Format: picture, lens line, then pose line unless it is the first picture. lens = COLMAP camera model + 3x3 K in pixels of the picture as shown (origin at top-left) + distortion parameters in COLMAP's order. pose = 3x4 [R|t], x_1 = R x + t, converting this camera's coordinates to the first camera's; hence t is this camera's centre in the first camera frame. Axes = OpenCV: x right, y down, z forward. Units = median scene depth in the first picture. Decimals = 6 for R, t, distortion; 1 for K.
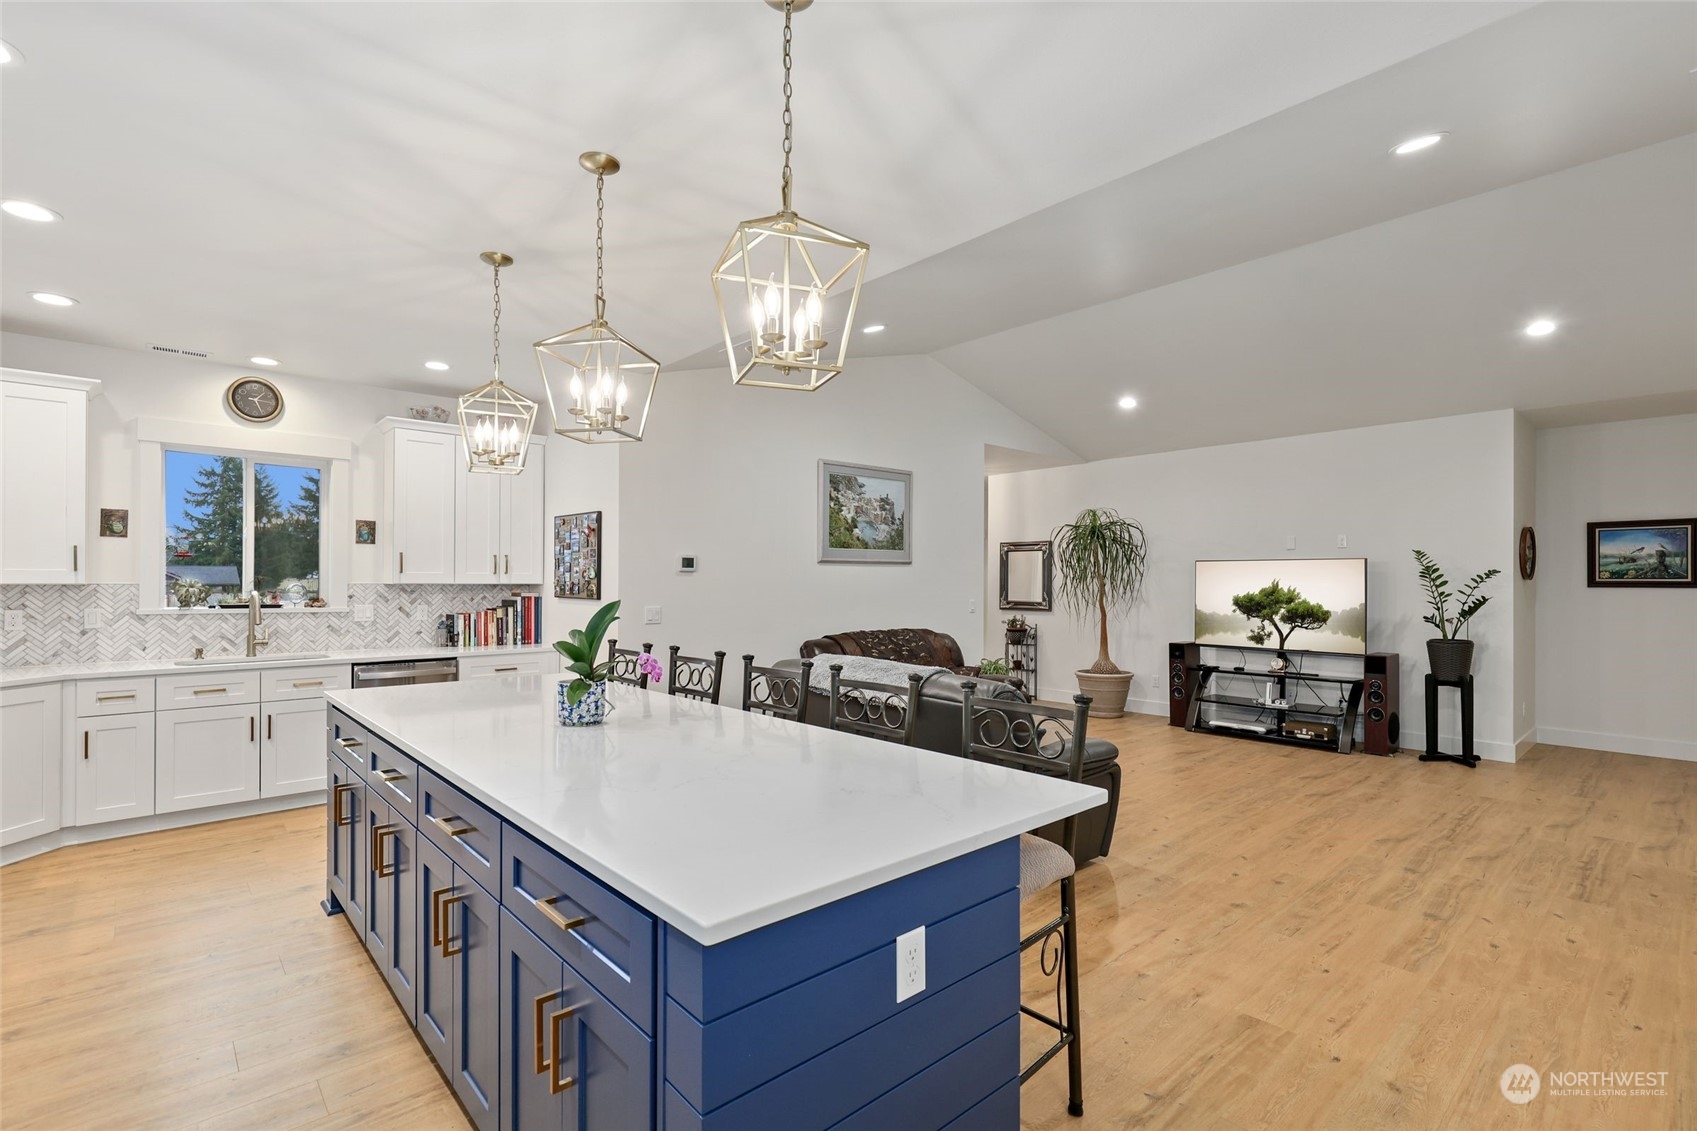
lens RADIAL K [[780.5, 0, 858.3], [0, 780.5, 581.6], [0, 0, 1]] dist [-0.000206, 0.000198]
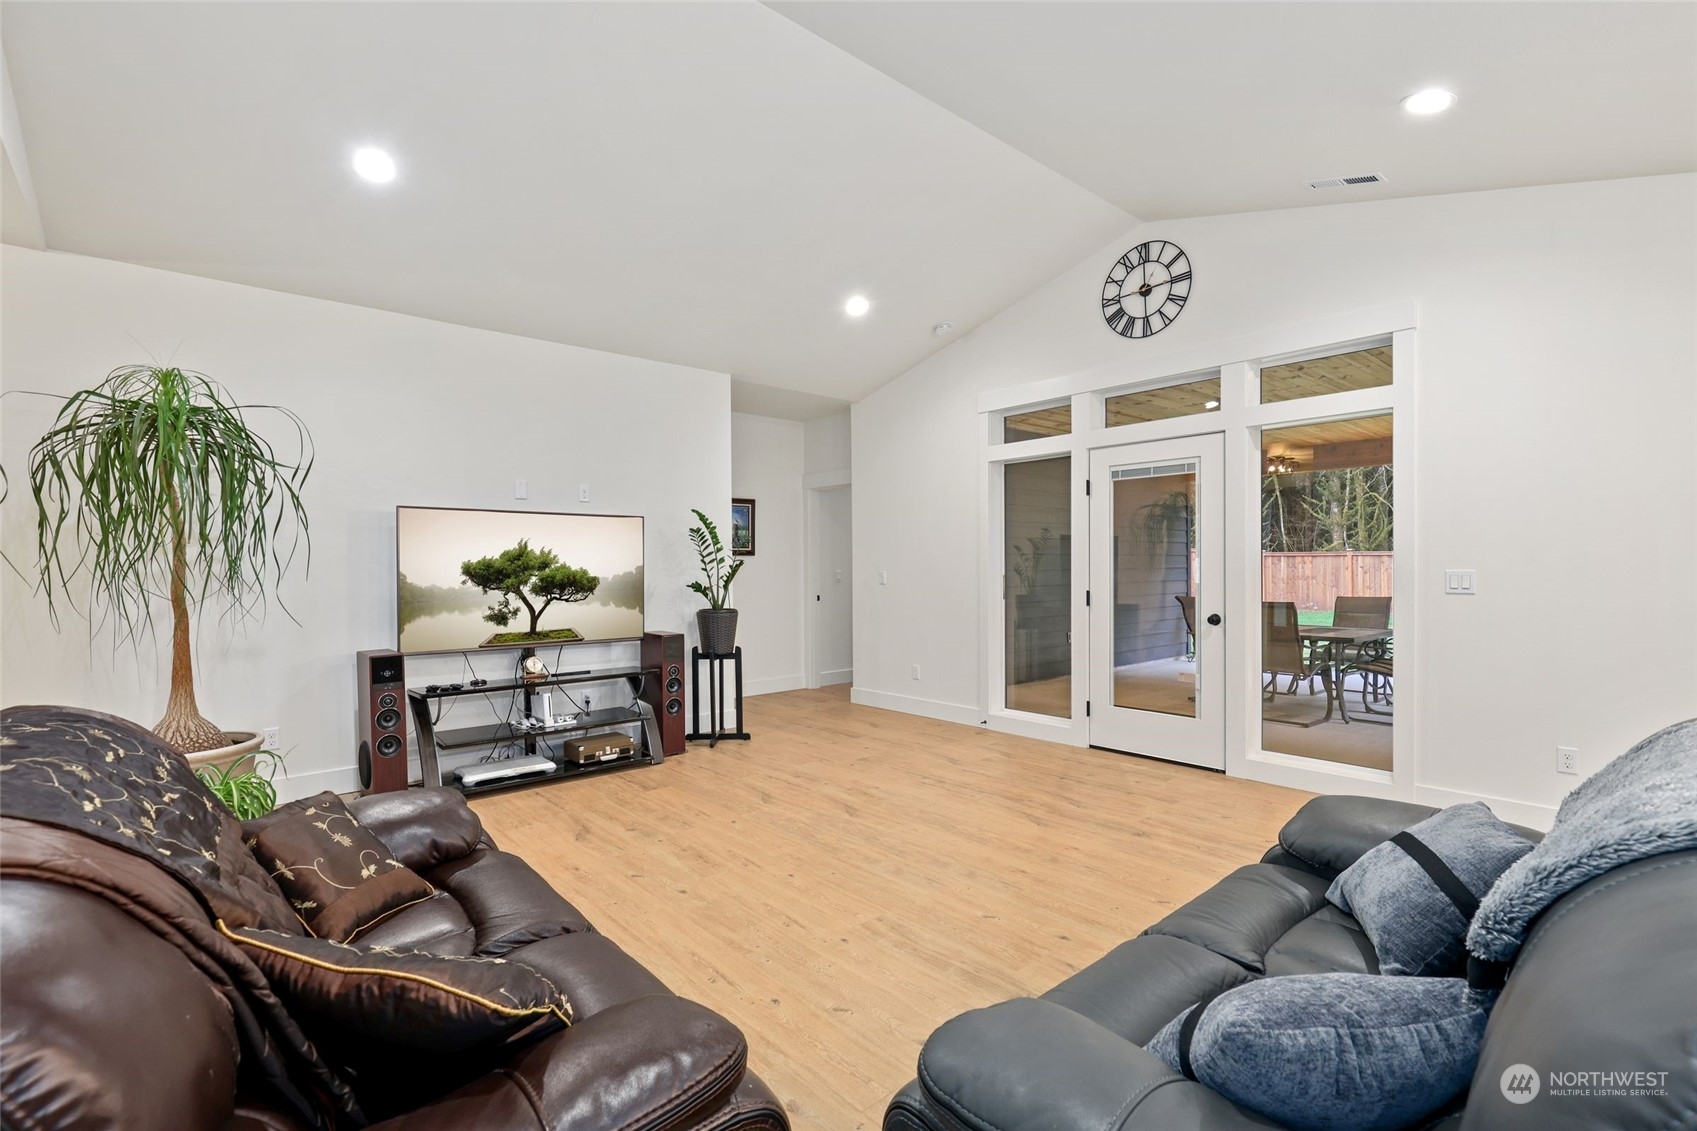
lens RADIAL K [[777.7, 0, 848.5], [0, 777.7, 565.5], [0, 0, 1]] dist [0.004163, 0.000246]
pose [[0.024011, -0.004301, 0.999702, -0.153290], [0.005035, 0.999979, 0.004181, 0.019121], [-0.999699, 0.004933, 0.024032, 0.789774]]
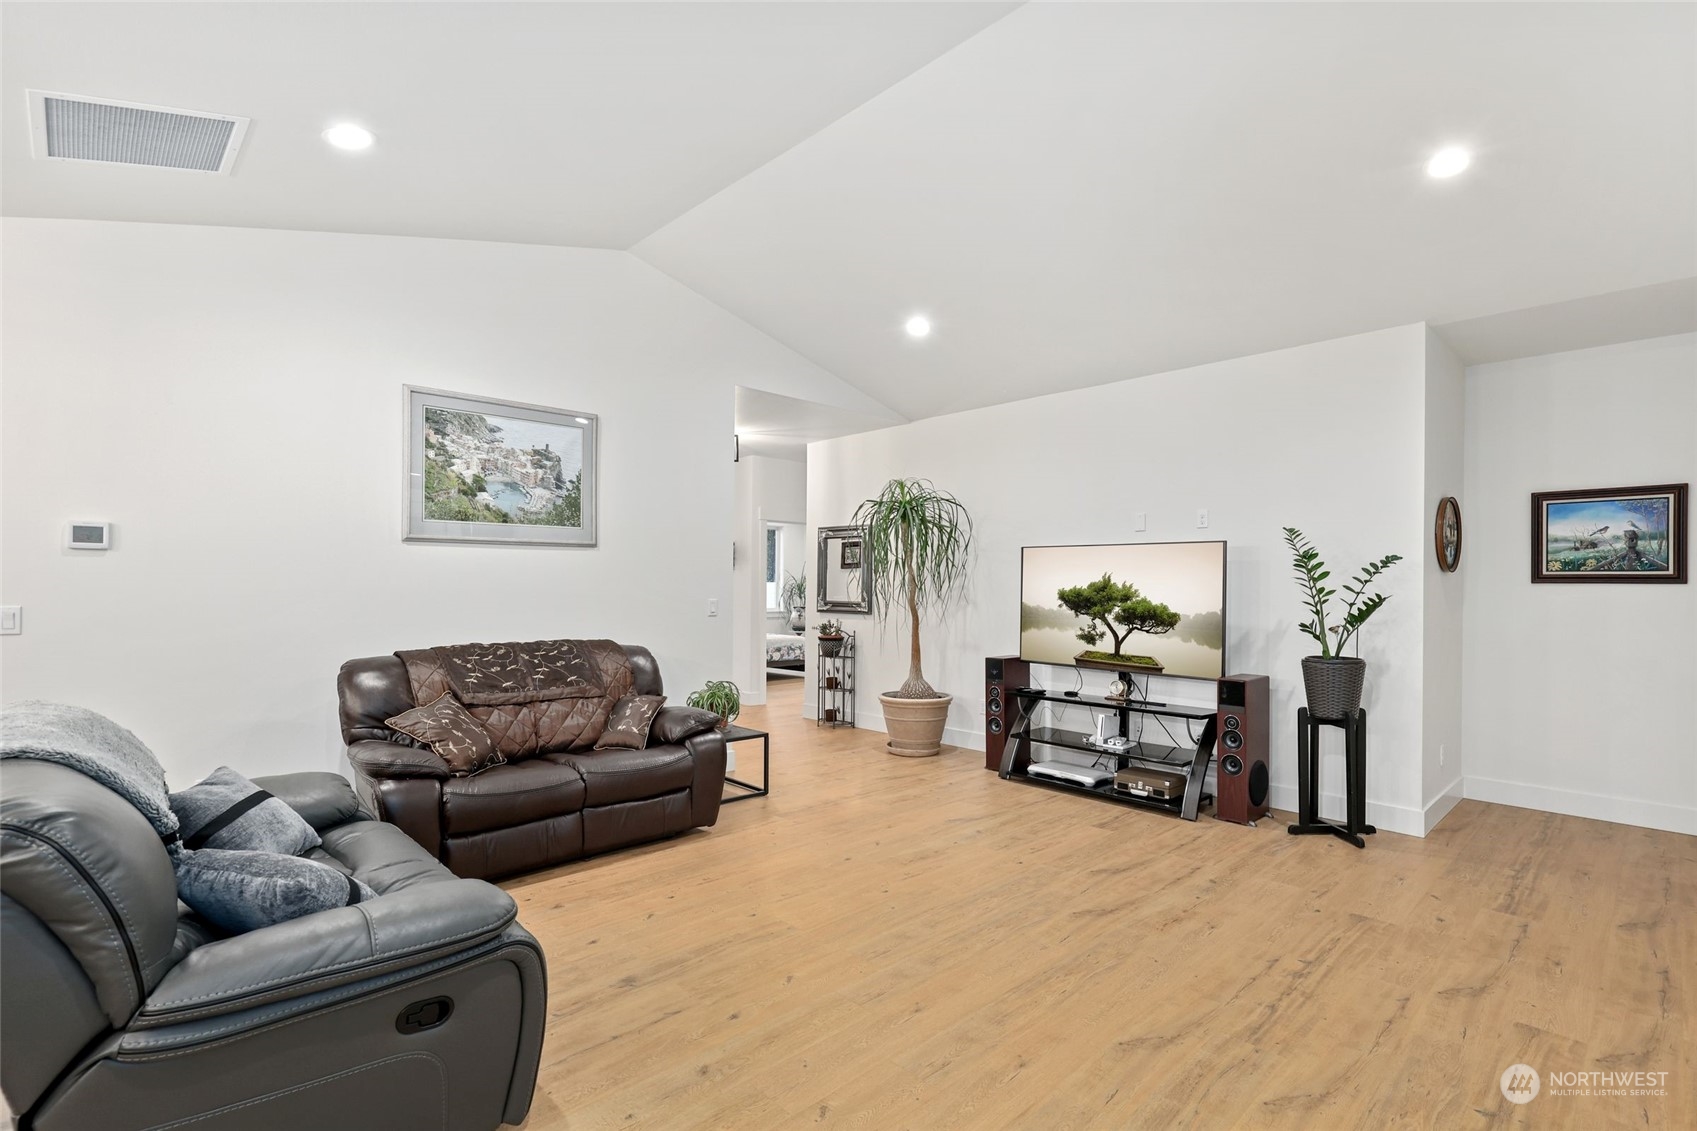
lens RADIAL K [[787.6, 0, 866.9], [0, 787.6, 585.8], [0, 0, 1]] dist [0.003232, 0.000100]
pose [[0.999422, 0.003638, 0.033810, 0.310959], [-0.003741, 0.999989, 0.002975, 0.010275], [-0.033799, -0.003100, 0.999424, 0.306652]]
